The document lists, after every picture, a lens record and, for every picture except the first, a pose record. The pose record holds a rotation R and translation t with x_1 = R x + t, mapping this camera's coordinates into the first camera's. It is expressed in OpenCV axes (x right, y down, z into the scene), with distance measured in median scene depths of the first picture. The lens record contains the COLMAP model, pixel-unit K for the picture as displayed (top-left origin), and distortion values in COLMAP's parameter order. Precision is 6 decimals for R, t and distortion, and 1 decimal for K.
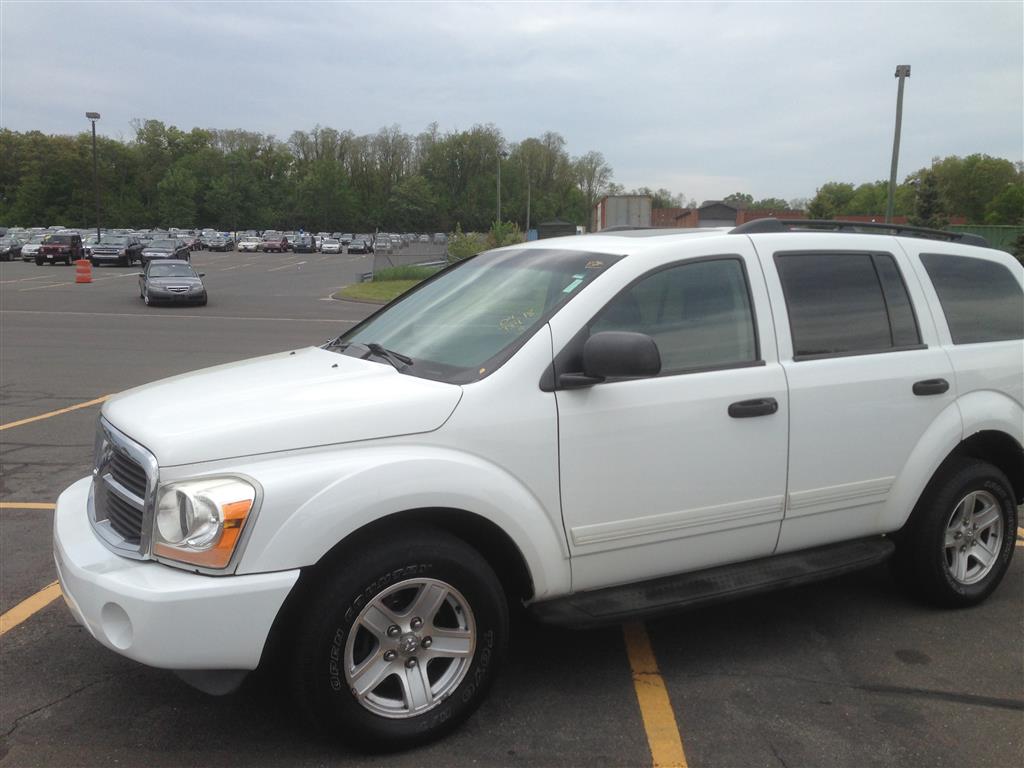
lens RADIAL K [[927.5, 0, 507.9], [0, 927.5, 374.9], [0, 0, 1]] dist [0.131039, -0.219535]
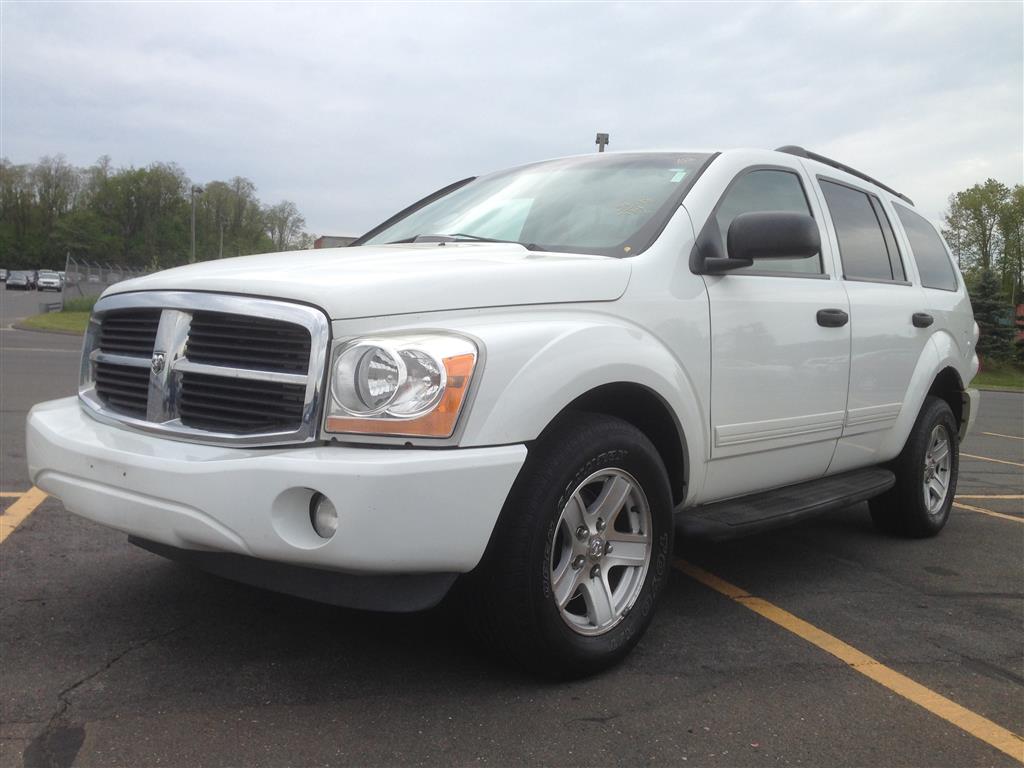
lens RADIAL K [[927.5, 0, 507.9], [0, 927.5, 374.9], [0, 0, 1]] dist [0.131039, -0.219535]
pose [[0.943664, 0.010101, 0.330751, -0.411216], [0.009954, 0.998215, -0.058884, 0.160082], [-0.330756, 0.058859, 0.941879, 0.197364]]
